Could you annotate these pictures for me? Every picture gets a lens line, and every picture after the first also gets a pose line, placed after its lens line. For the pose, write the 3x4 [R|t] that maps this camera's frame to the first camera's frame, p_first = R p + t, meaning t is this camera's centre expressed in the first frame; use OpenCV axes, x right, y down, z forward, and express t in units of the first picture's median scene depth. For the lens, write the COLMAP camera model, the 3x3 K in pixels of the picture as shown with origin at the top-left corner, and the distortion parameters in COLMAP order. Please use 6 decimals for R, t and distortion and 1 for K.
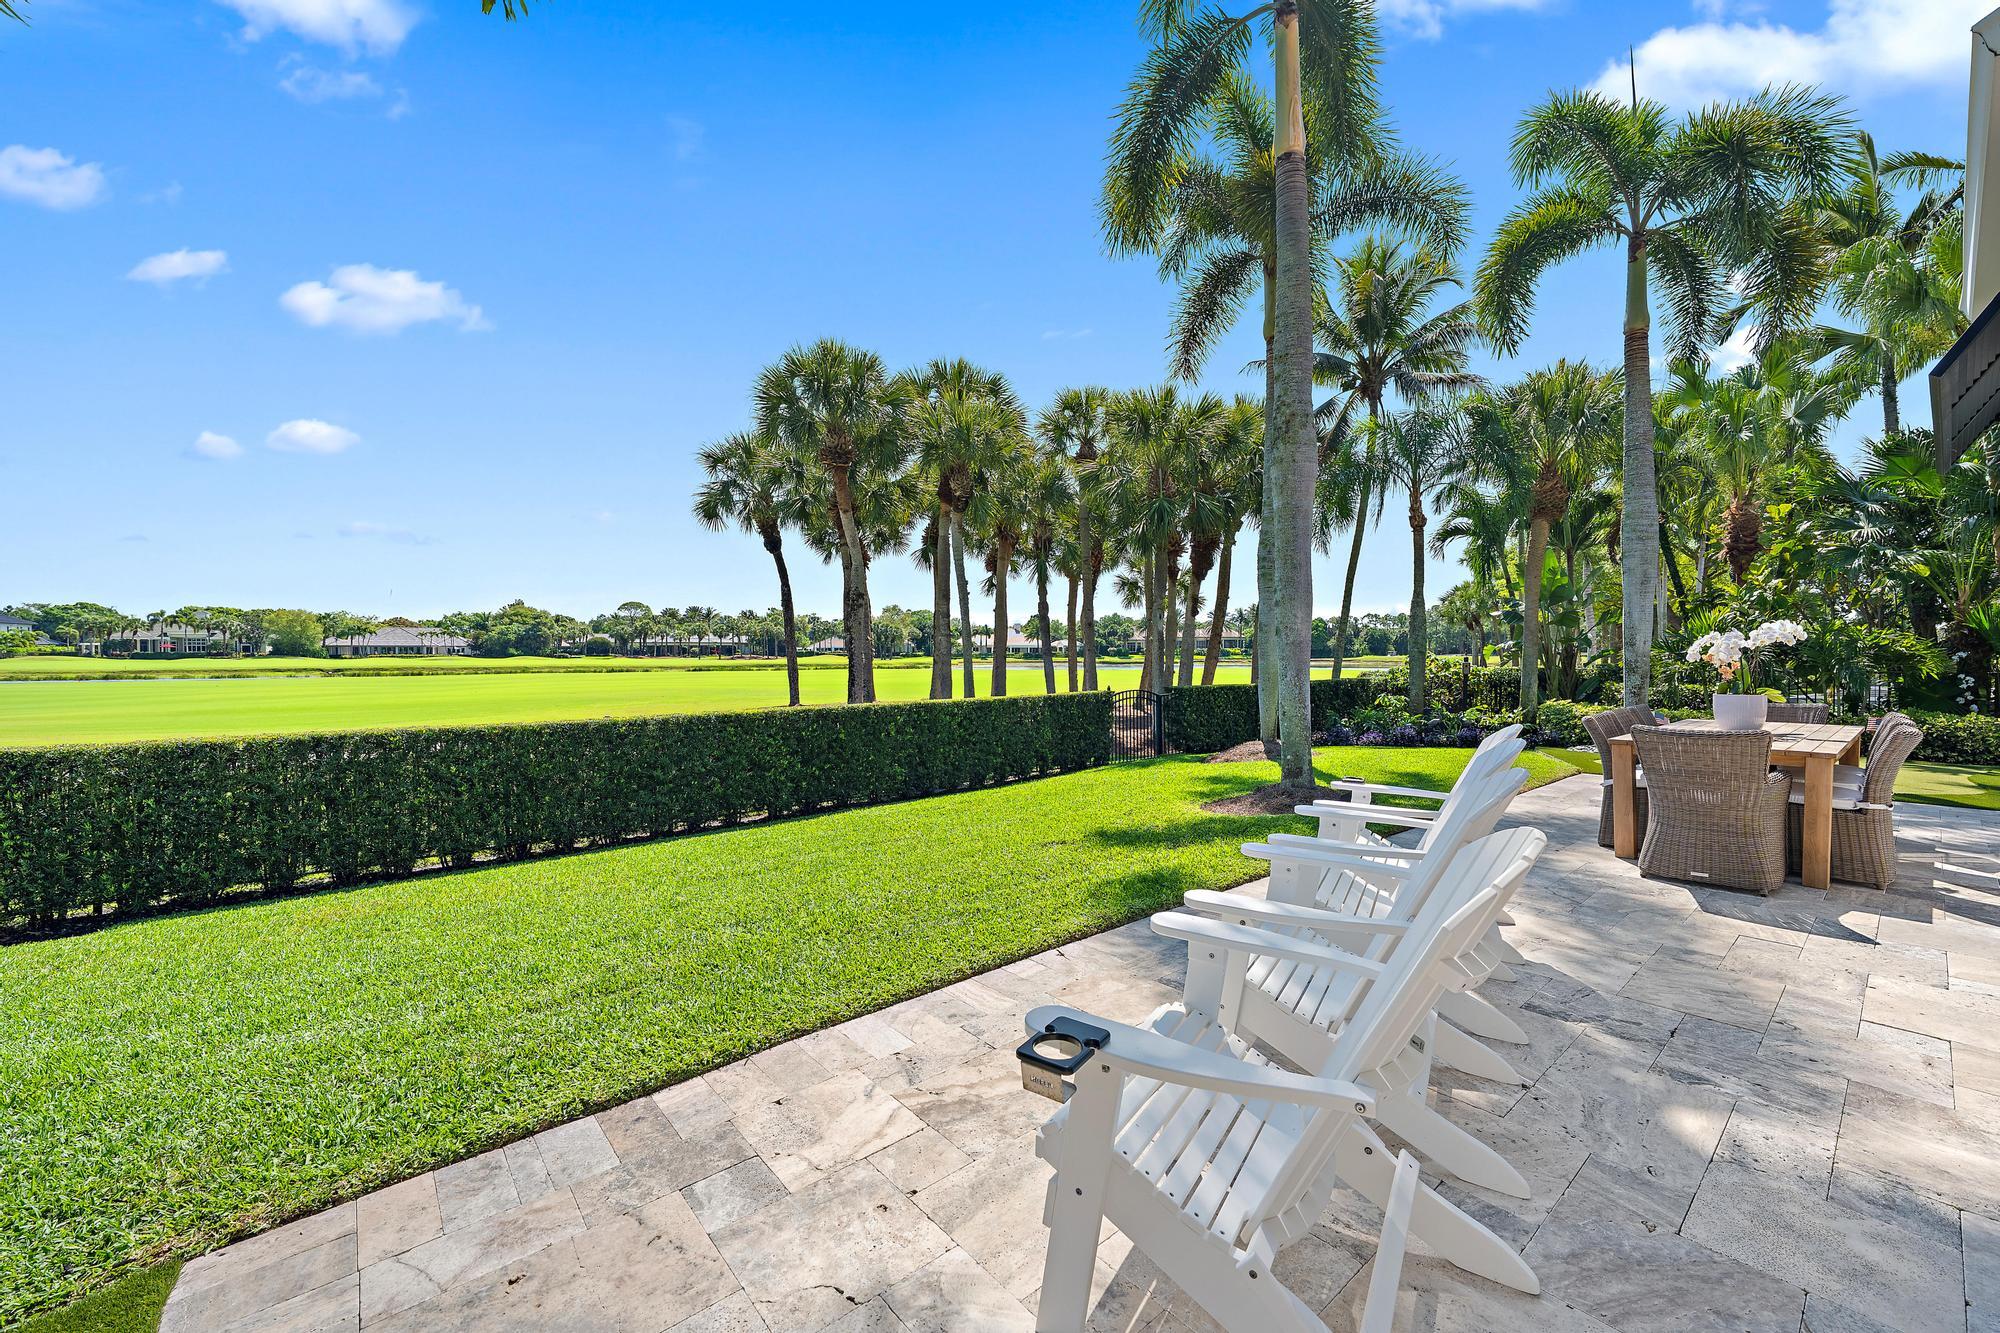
lens RADIAL K [[790.4, 0, 993.7], [0, 790.4, 666.7], [0, 0, 1]] dist [-0.000442, 0.001020]
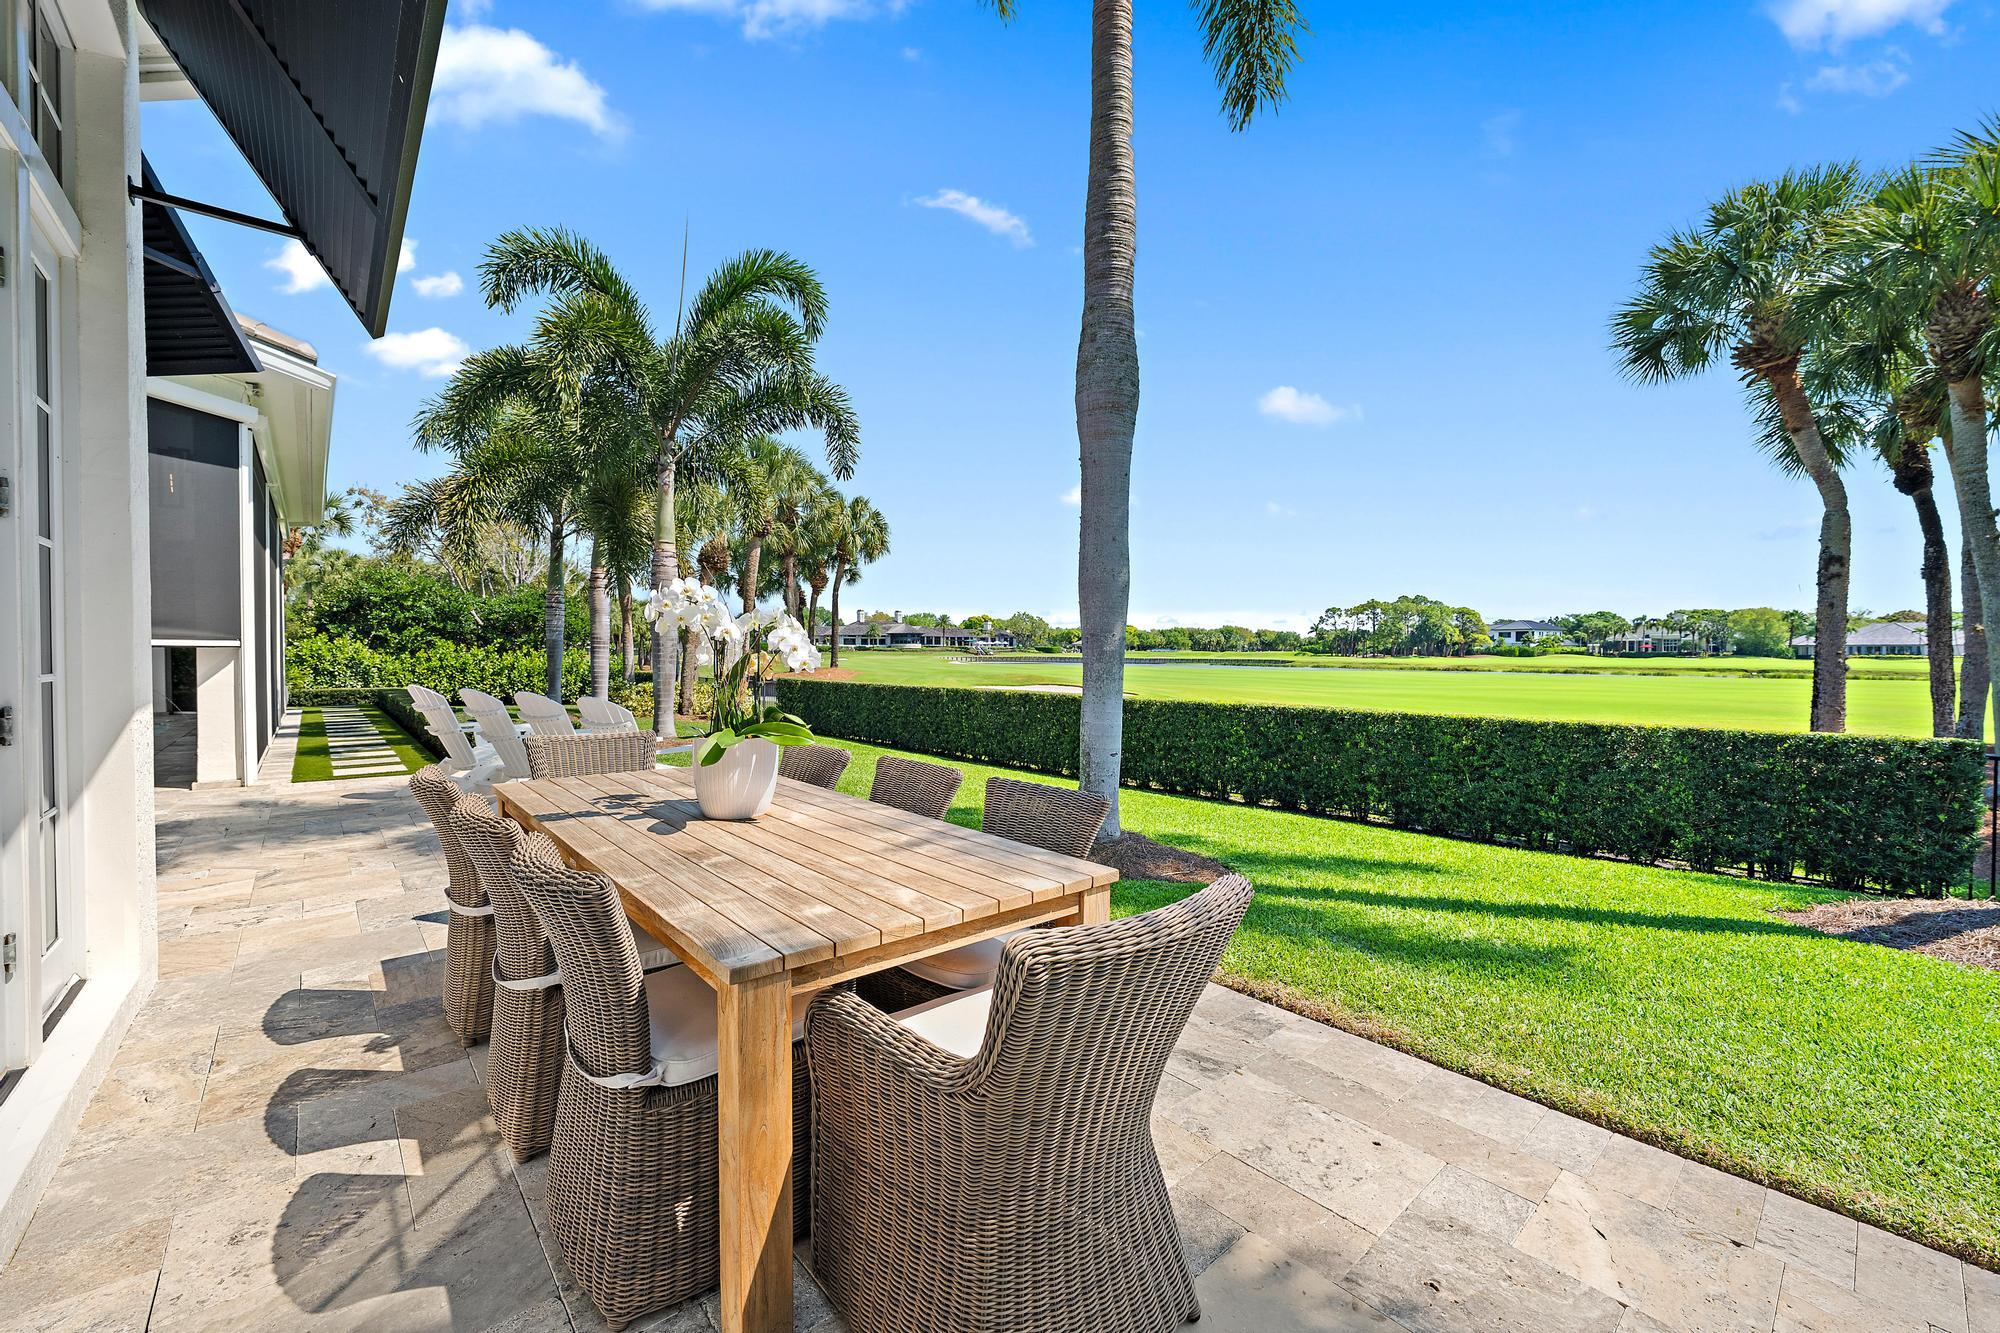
lens RADIAL K [[790.4, 0, 1006.0], [0, 790.4, 661.4], [0, 0, 1]] dist [-0.000442, 0.001020]
pose [[0.023902, 0.015453, -0.999595, 0.766283], [-0.022598, 0.999633, 0.014913, -0.008580], [0.999459, 0.022232, 0.024243, 0.648269]]
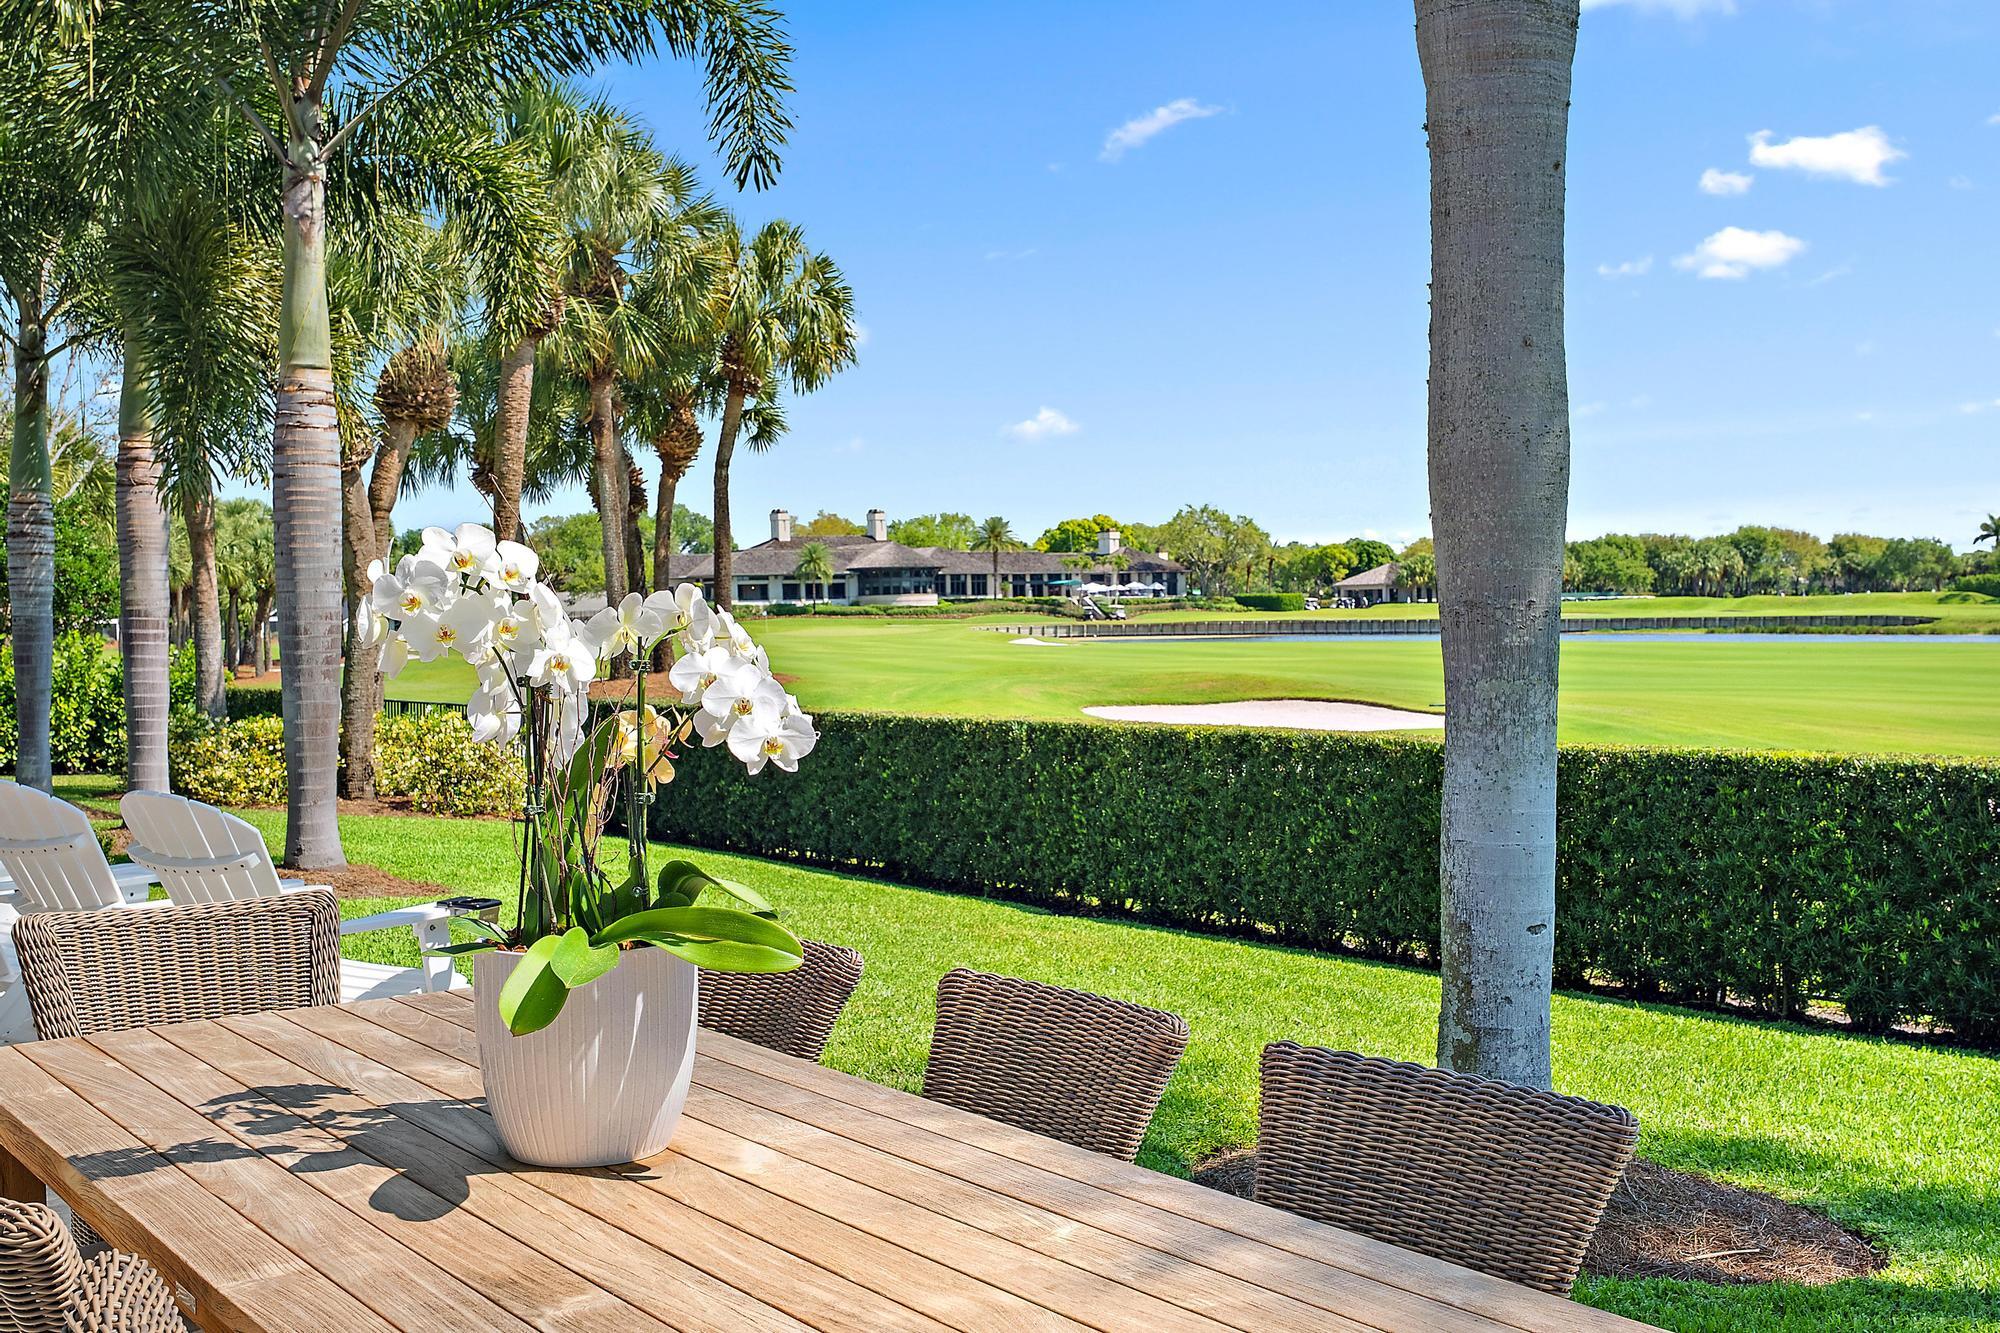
lens RADIAL K [[2059.8, 0, 1005.6], [0, 2059.8, 652.8], [0, 0, 1]] dist [0.009649, 0.000000]
pose [[-0.049314, 0.023959, -0.998496, 0.753545], [-0.000200, 0.999712, 0.023998, -0.019066], [0.998783, 0.001383, -0.049295, 0.630473]]
